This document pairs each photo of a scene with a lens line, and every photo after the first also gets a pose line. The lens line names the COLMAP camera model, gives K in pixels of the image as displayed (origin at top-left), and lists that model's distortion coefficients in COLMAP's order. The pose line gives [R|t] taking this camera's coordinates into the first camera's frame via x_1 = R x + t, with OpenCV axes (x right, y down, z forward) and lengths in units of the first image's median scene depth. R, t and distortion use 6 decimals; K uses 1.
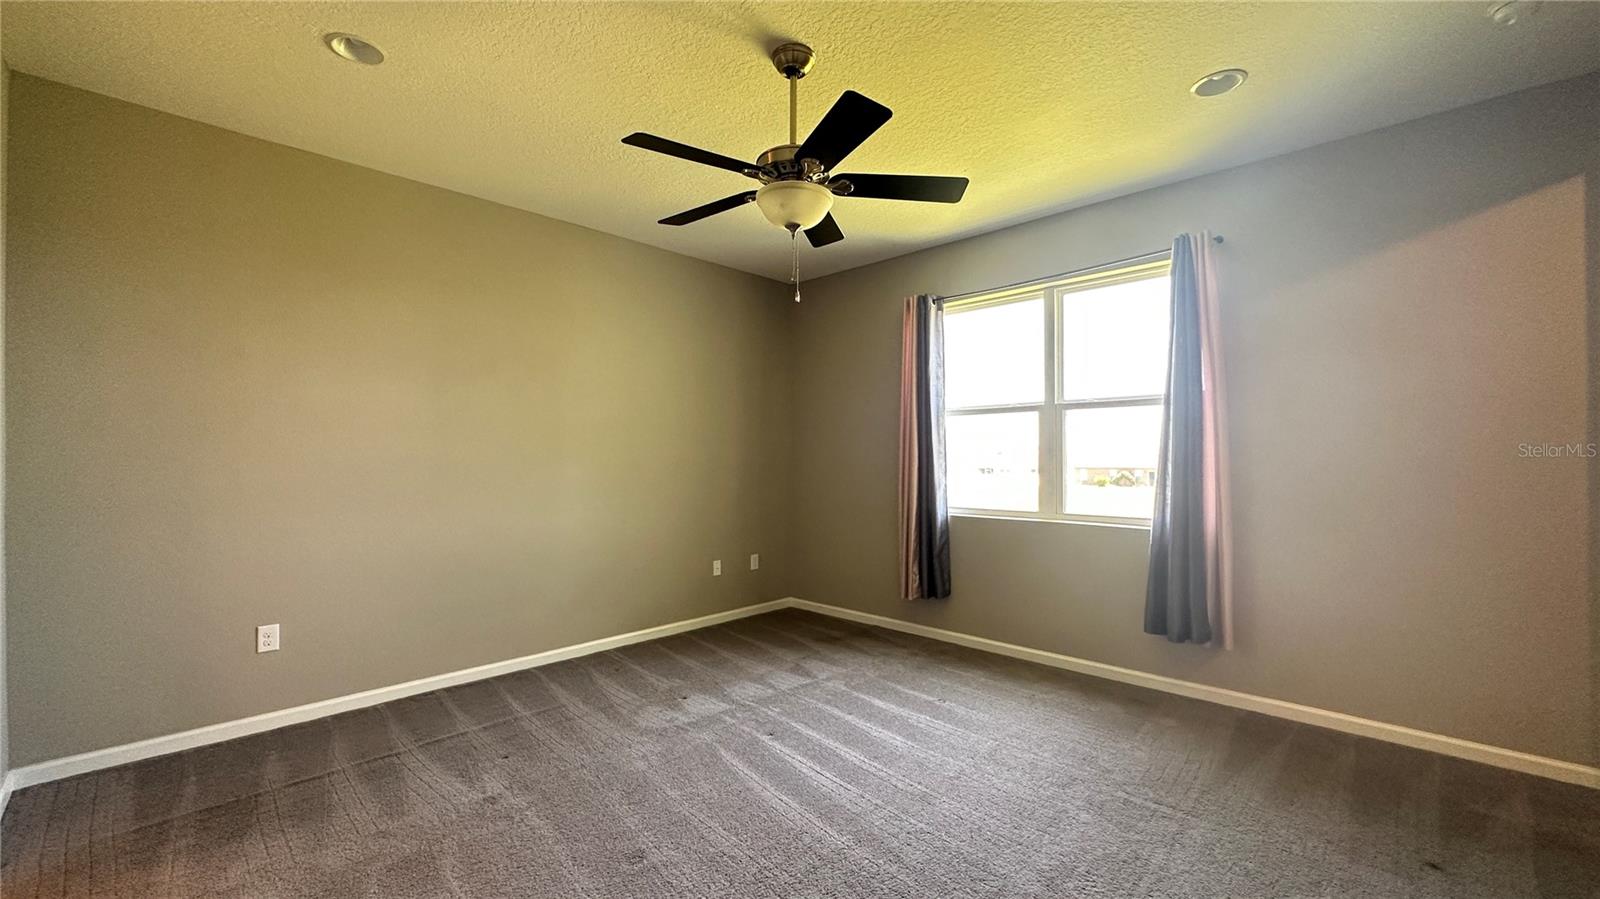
lens RADIAL K [[639.8, 0, 807.8], [0, 639.8, 454.0], [0, 0, 1]] dist [-0.001984, 0.000134]
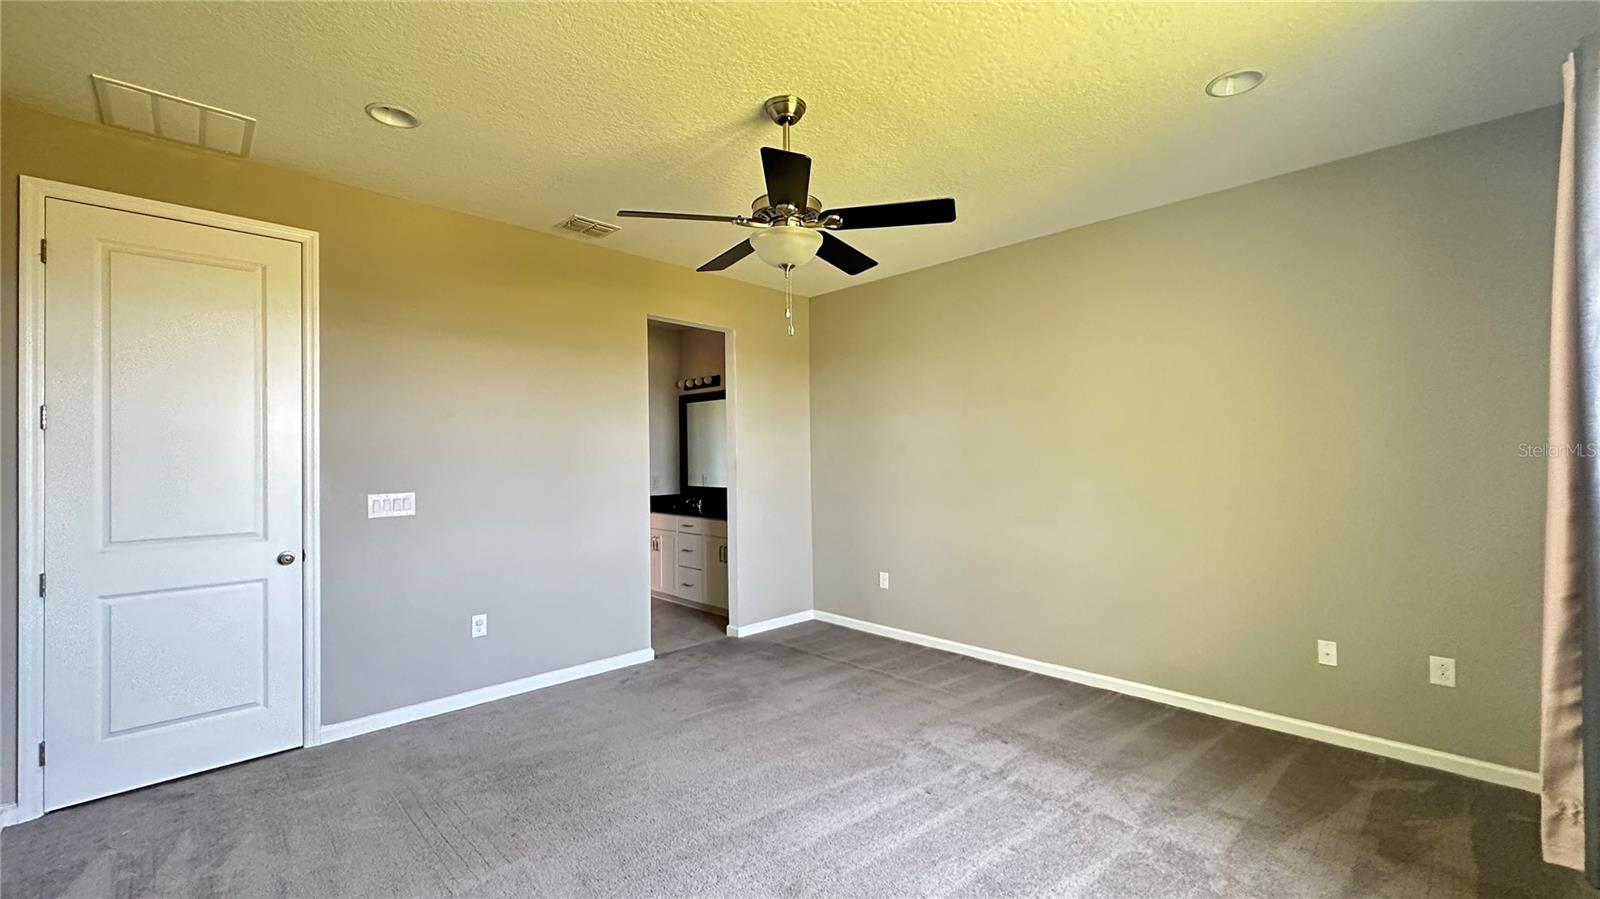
lens RADIAL K [[639.8, 0, 808.2], [0, 639.8, 454.4], [0, 0, 1]] dist [-0.001984, 0.000134]
pose [[-0.010352, -0.016291, -0.999814, 0.733210], [-0.006180, 0.999849, -0.016228, -0.002272], [0.999927, 0.006011, -0.010451, 0.763297]]
